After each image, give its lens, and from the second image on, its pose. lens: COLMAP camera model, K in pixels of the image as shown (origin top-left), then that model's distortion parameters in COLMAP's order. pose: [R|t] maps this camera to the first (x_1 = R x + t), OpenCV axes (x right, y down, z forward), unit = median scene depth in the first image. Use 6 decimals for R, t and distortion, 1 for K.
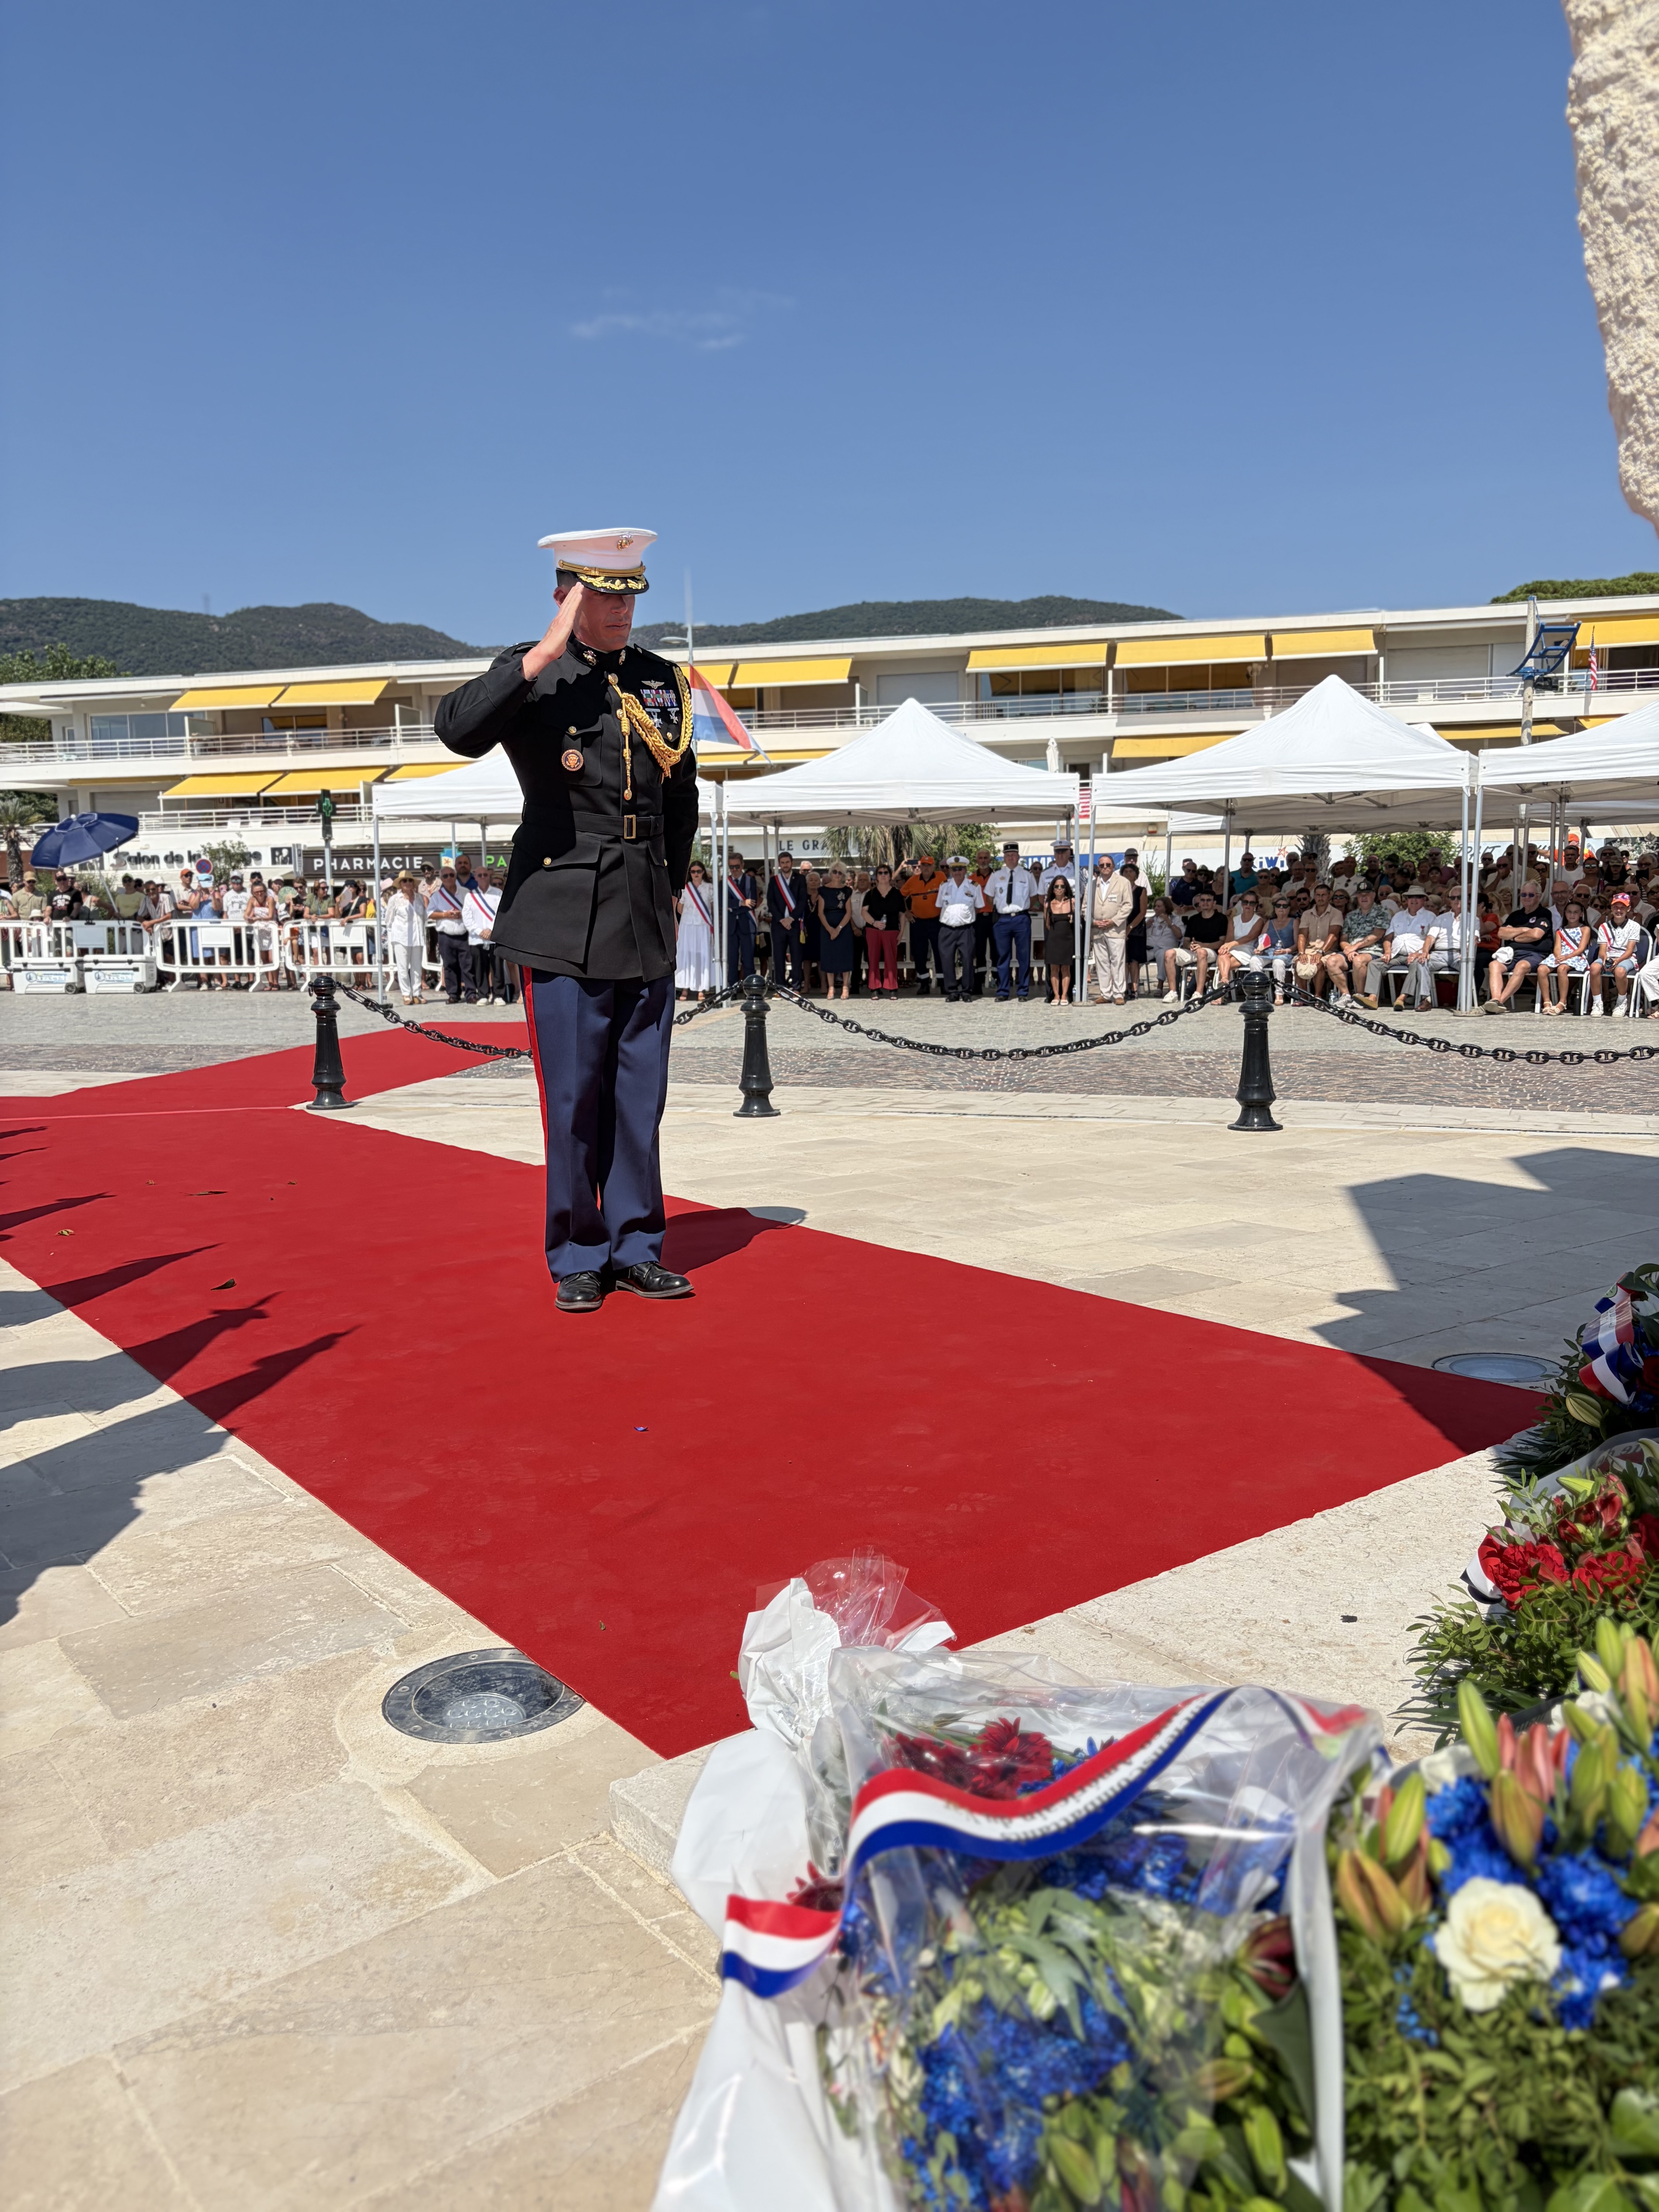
lens RADIAL K [[1677.9, 0, 833.0], [0, 1677.9, 1103.8], [0, 0, 1]] dist [0.033903, -0.032243]
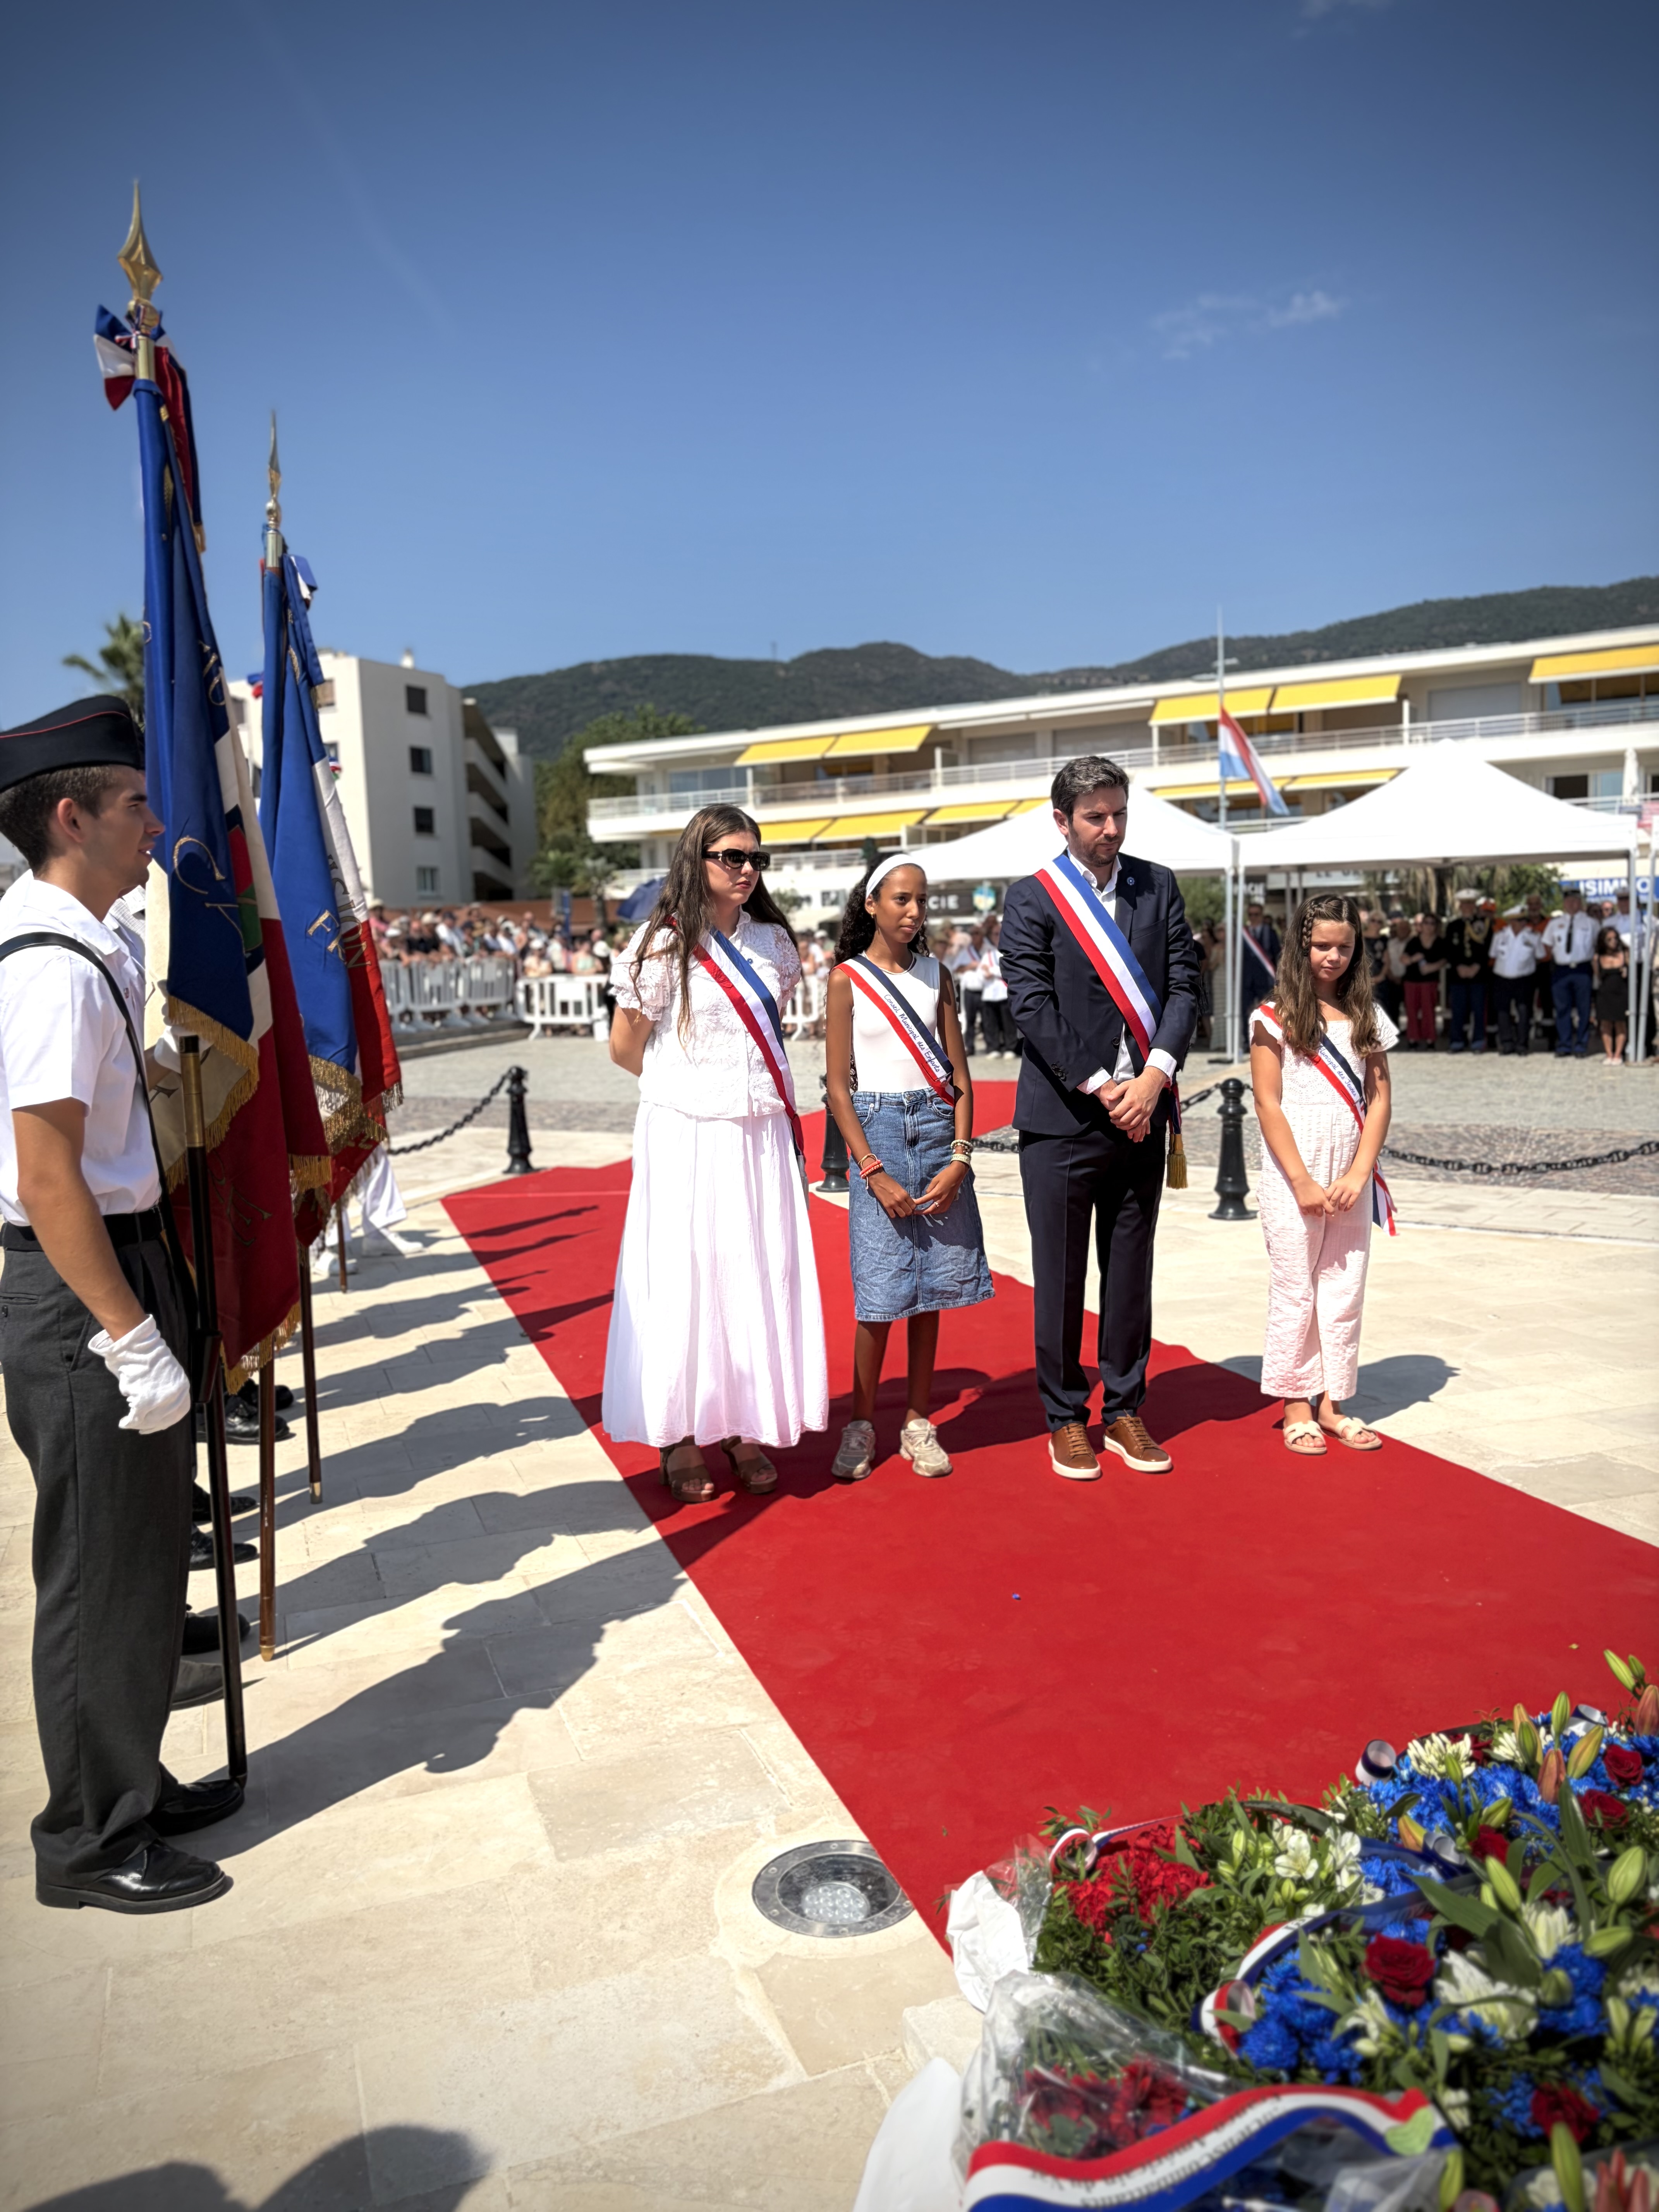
lens RADIAL K [[1677.9, 0, 829.9], [0, 1677.9, 1102.2], [0, 0, 1]] dist [0.033903, -0.032243]
pose [[0.949984, 0.012775, -0.312038, 0.106512], [-0.017146, 0.999790, -0.011267, -0.131382], [0.311828, 0.016054, 0.950003, -0.097137]]
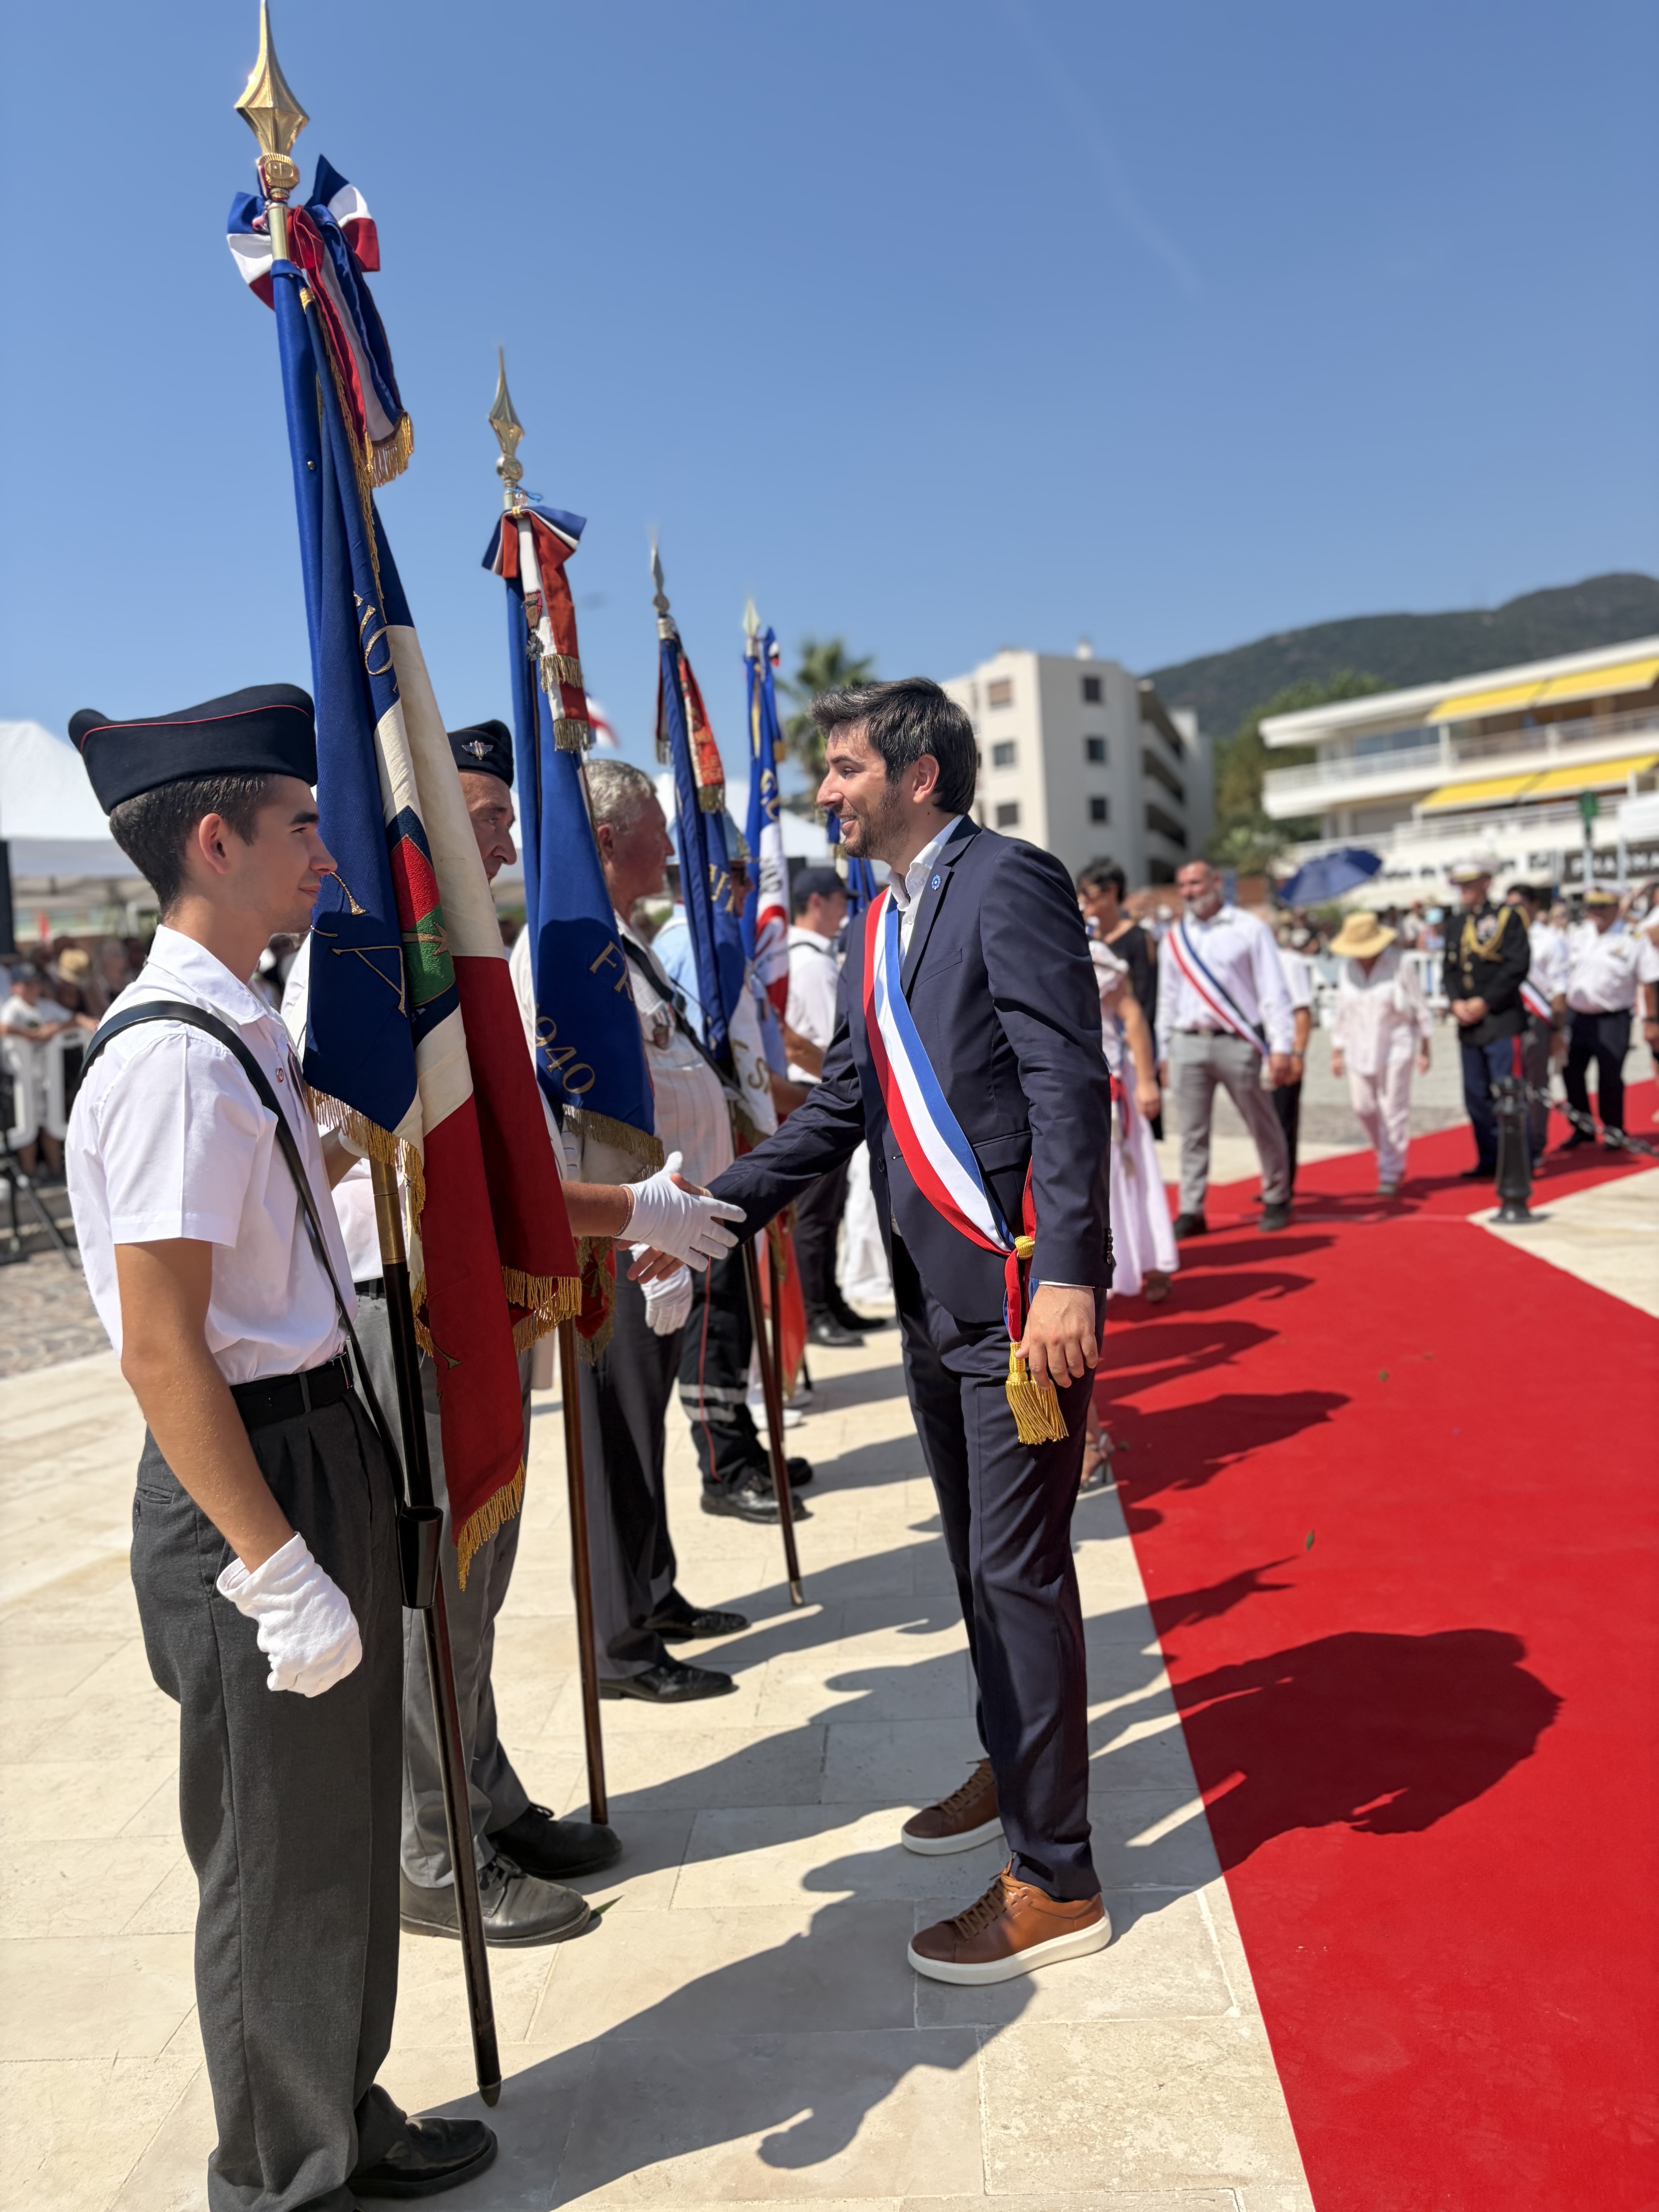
lens RADIAL K [[1677.9, 0, 808.6], [0, 1677.9, 1110.2], [0, 0, 1]] dist [0.033903, -0.032243]
pose [[0.746223, 0.016338, -0.665495, 0.048122], [-0.013860, 0.999863, 0.009005, -0.181785], [0.665551, 0.002504, 0.746348, 0.254195]]
